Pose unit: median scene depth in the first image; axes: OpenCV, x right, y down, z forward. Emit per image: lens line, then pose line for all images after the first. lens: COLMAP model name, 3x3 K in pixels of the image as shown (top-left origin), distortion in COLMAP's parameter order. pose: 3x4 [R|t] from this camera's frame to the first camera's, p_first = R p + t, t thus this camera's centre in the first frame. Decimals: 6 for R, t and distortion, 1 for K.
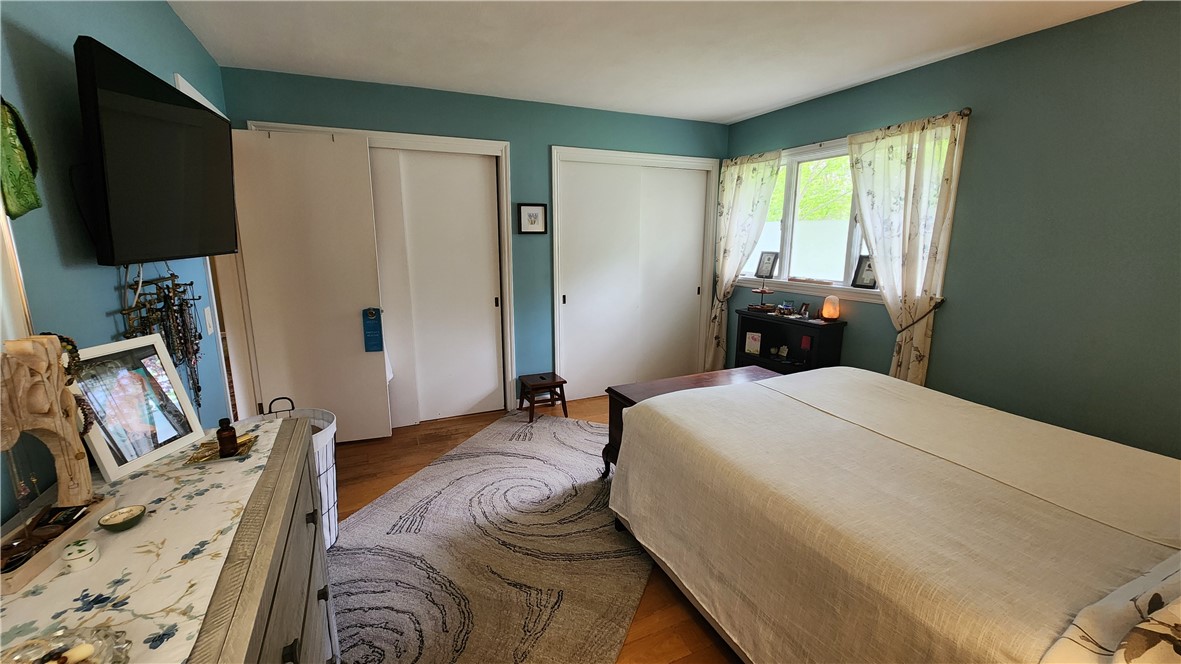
lens RADIAL K [[480.0, 0, 579.0], [0, 480.0, 331.8], [0, 0, 1]] dist [0.003231, -0.000248]
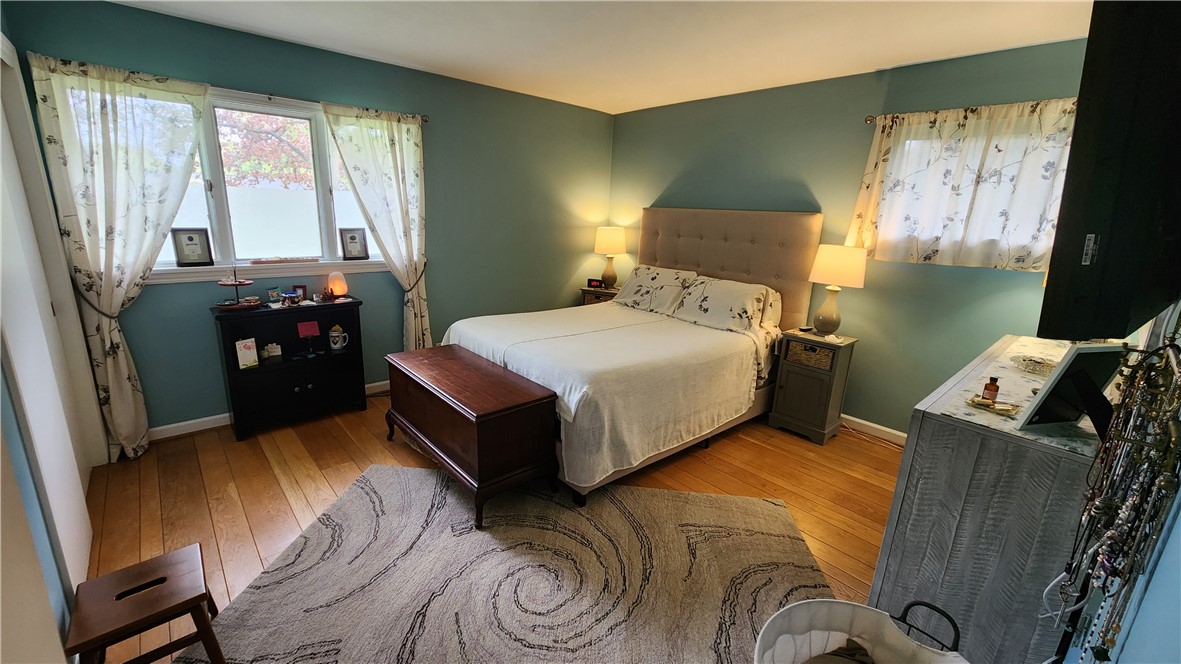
lens RADIAL K [[480.0, 0, 579.0], [0, 480.0, 331.8], [0, 0, 1]] dist [0.003231, -0.000248]
pose [[-0.289040, -0.246497, 0.925038, -0.622557], [0.153278, 0.941899, 0.298884, -0.203465], [-0.944966, 0.228178, -0.234464, 0.920152]]
